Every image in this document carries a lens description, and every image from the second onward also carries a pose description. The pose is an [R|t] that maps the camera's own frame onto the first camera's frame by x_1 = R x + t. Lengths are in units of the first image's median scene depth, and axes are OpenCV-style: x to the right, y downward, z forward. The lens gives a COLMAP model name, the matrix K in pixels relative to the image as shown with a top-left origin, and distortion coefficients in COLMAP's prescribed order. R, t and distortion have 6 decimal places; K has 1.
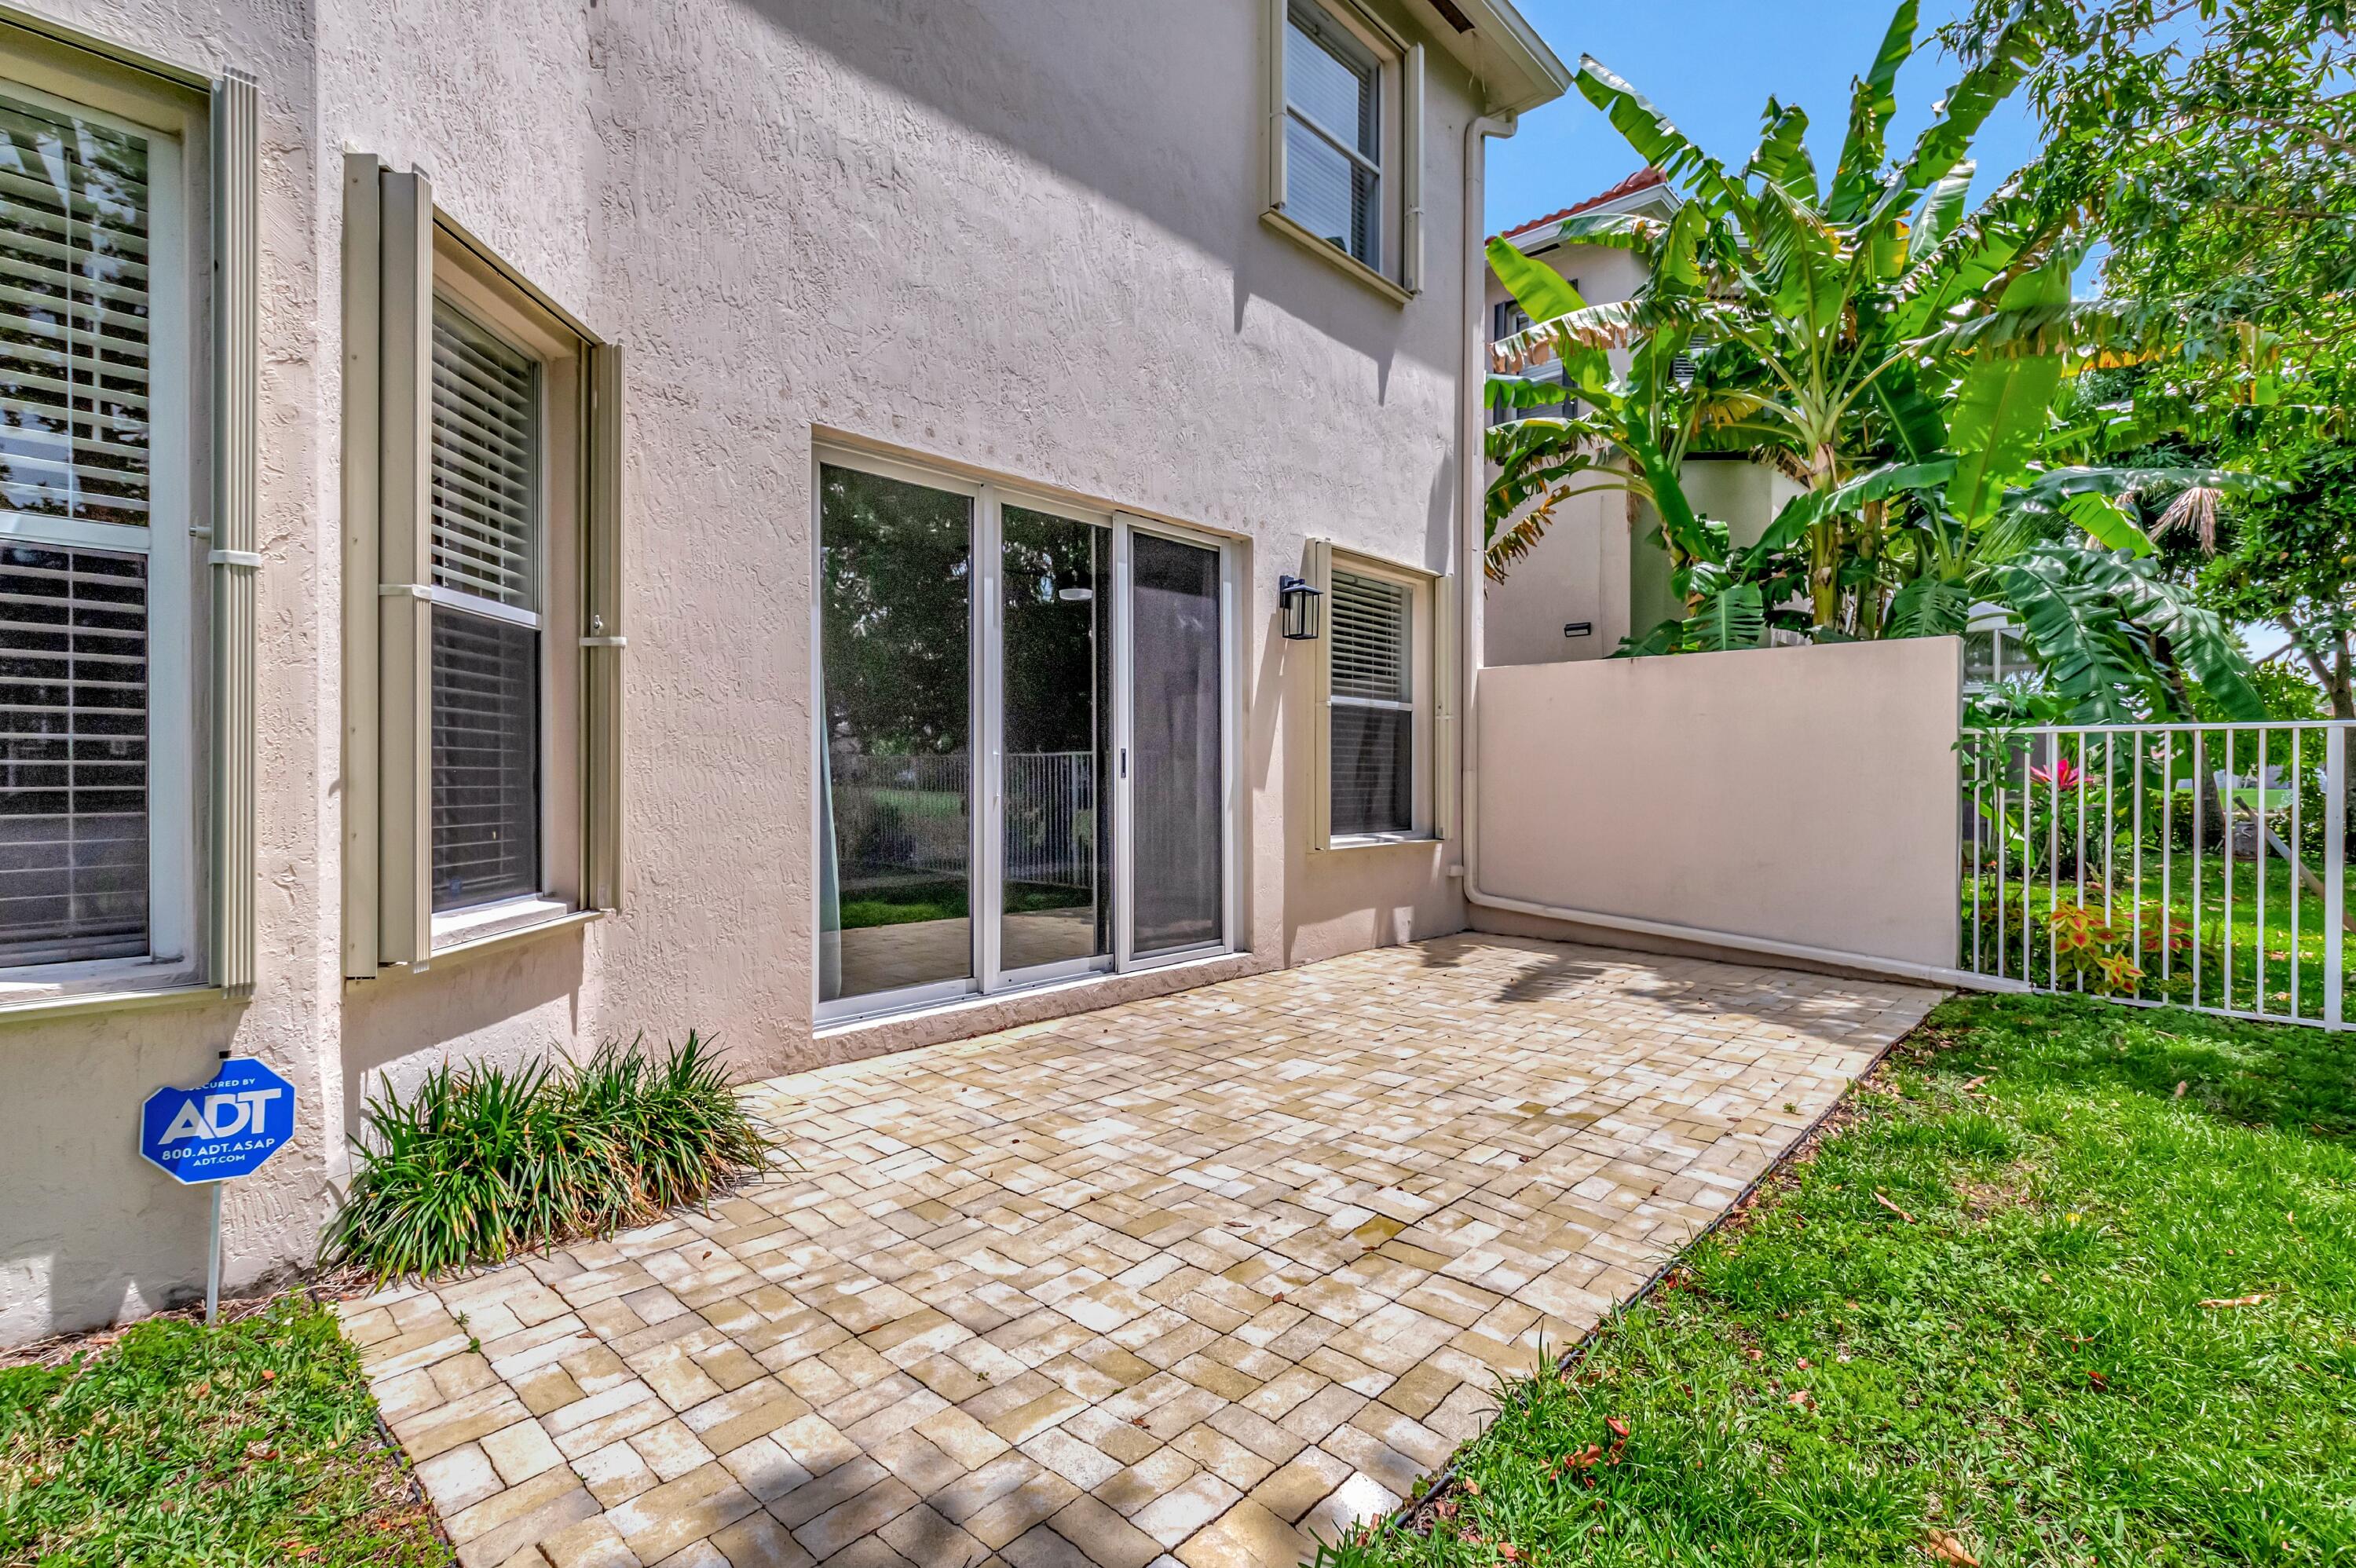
lens RADIAL K [[1027.0, 0, 1184.1], [0, 1027.0, 782.7], [0, 0, 1]] dist [-0.006228, -0.001806]
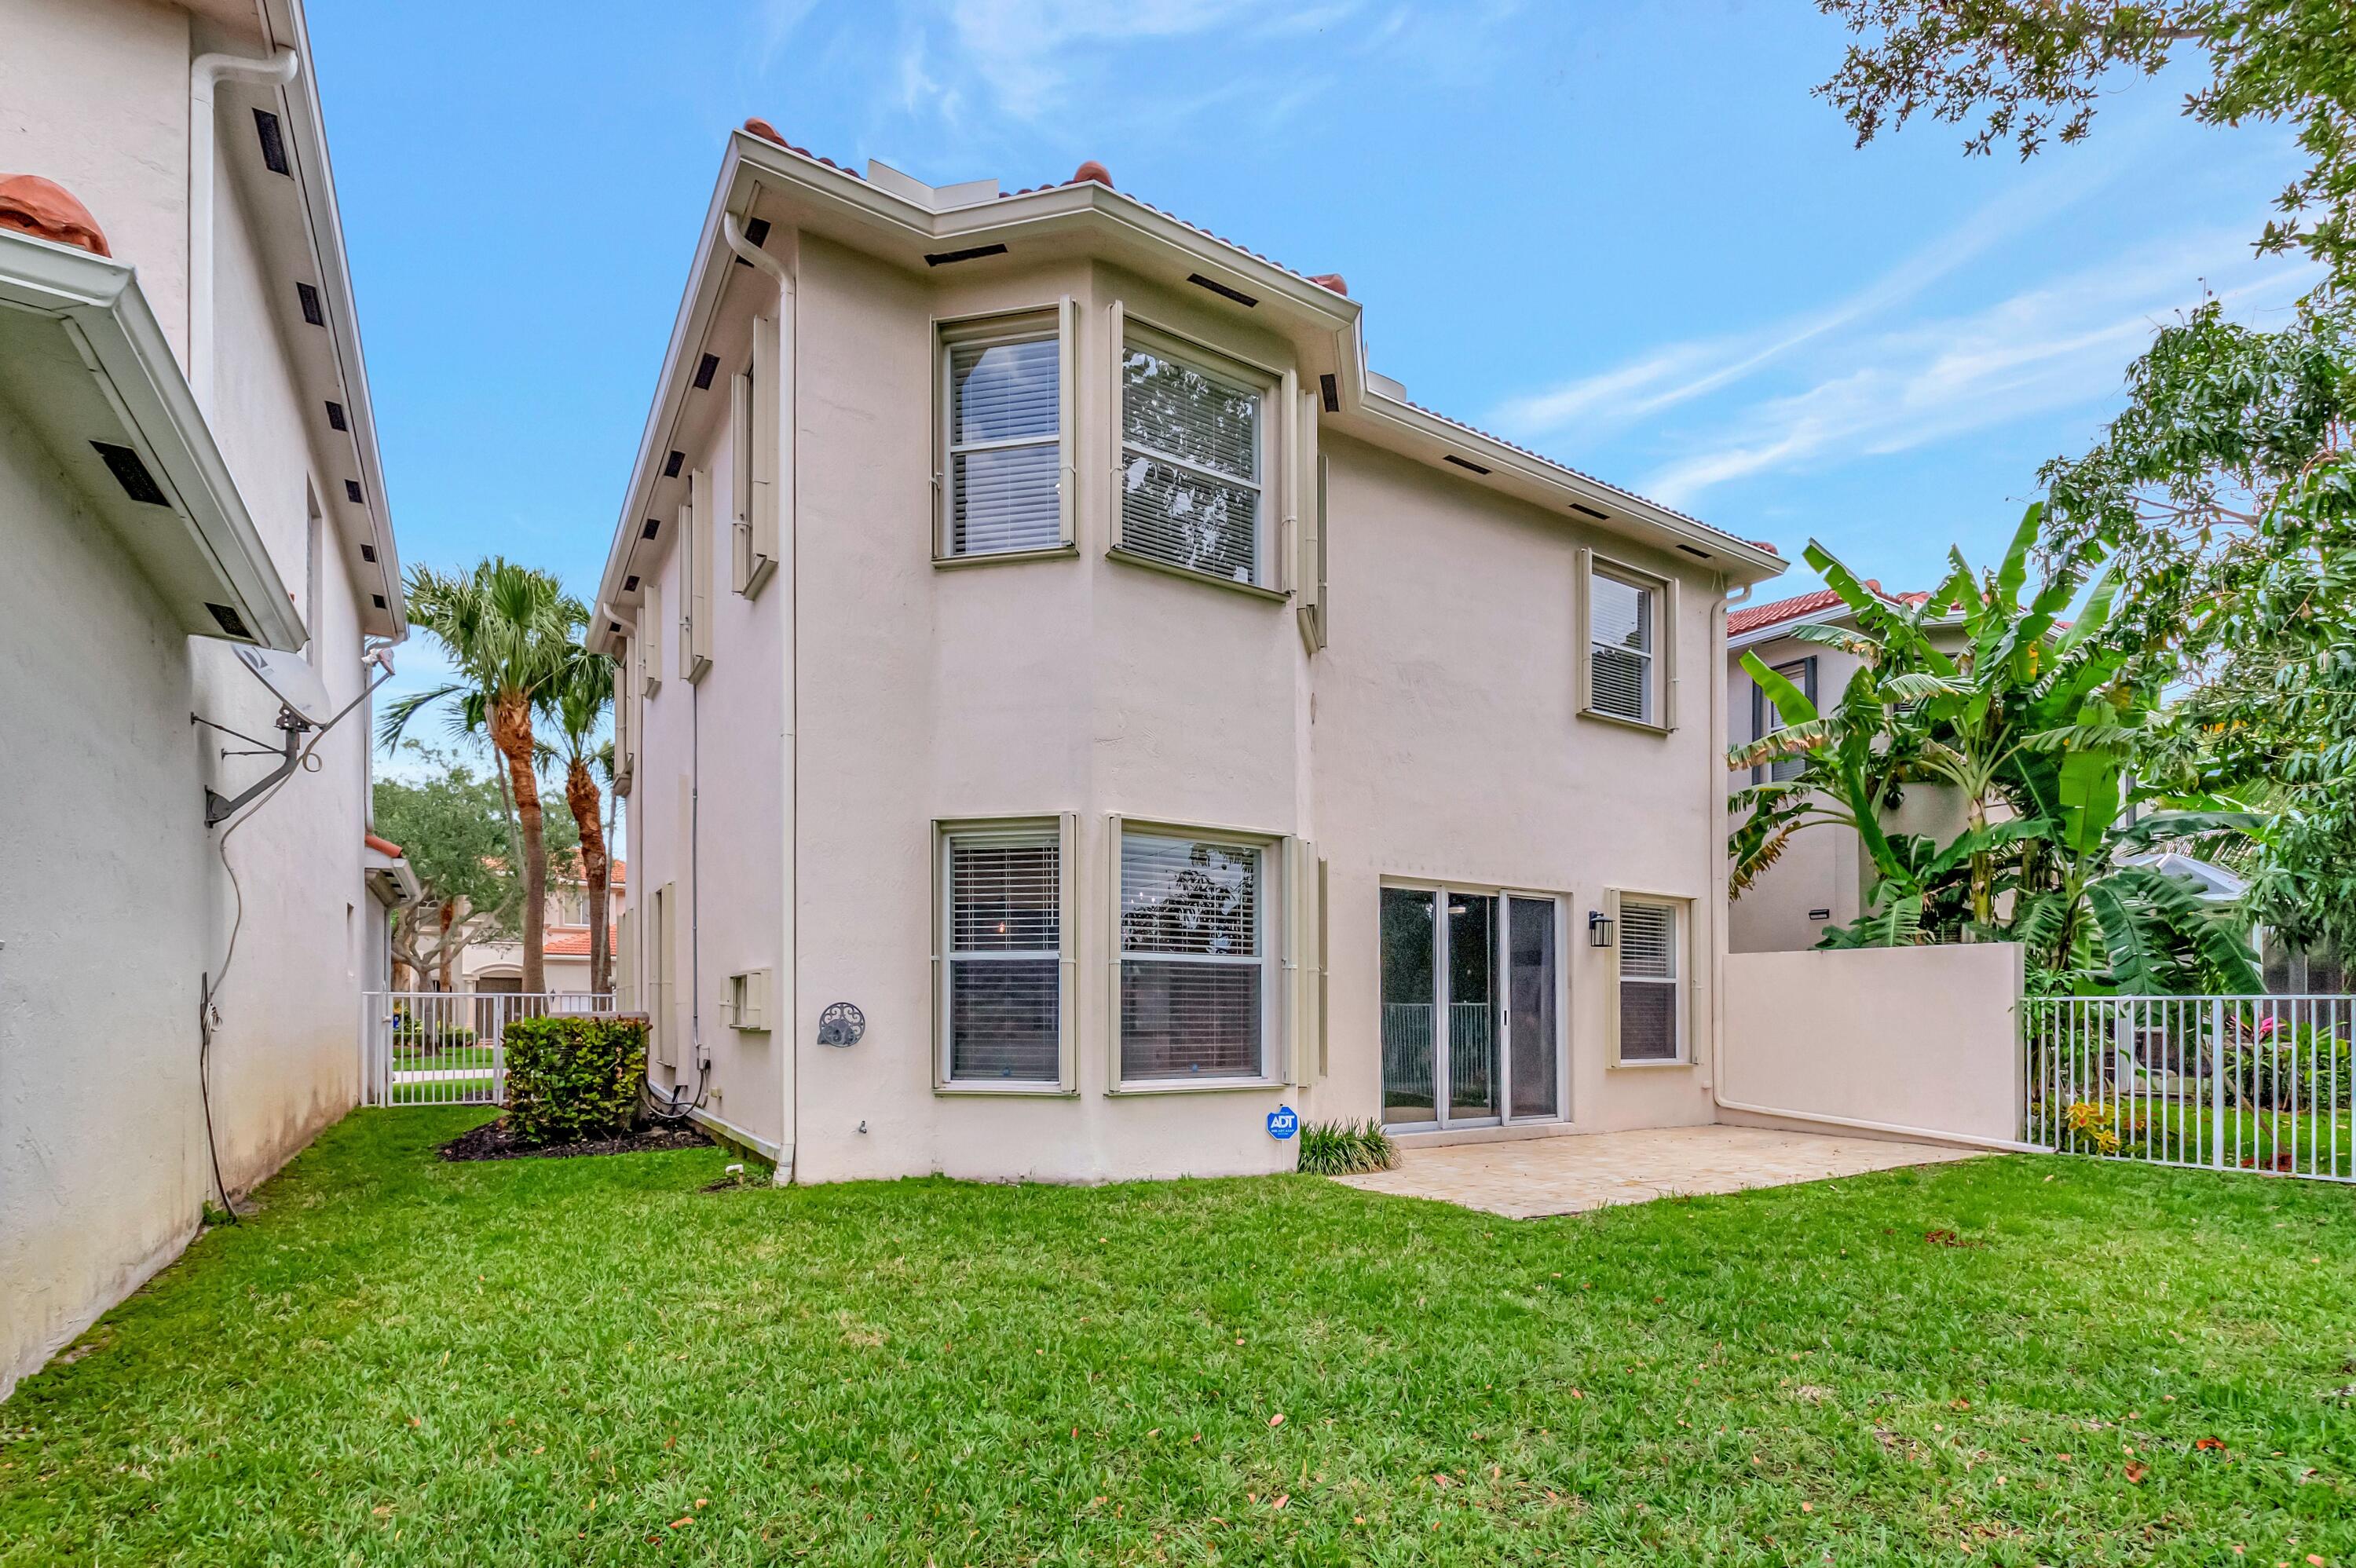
lens RADIAL K [[1027.0, 0, 1233.1], [0, 1027.0, 1013.1], [0, 0, 1]] dist [-0.006228, -0.001806]
pose [[0.973228, -0.000474, -0.229840, -0.112052], [-0.002603, 0.999911, -0.013083, -0.002020], [0.229826, 0.013331, 0.973140, -0.986548]]
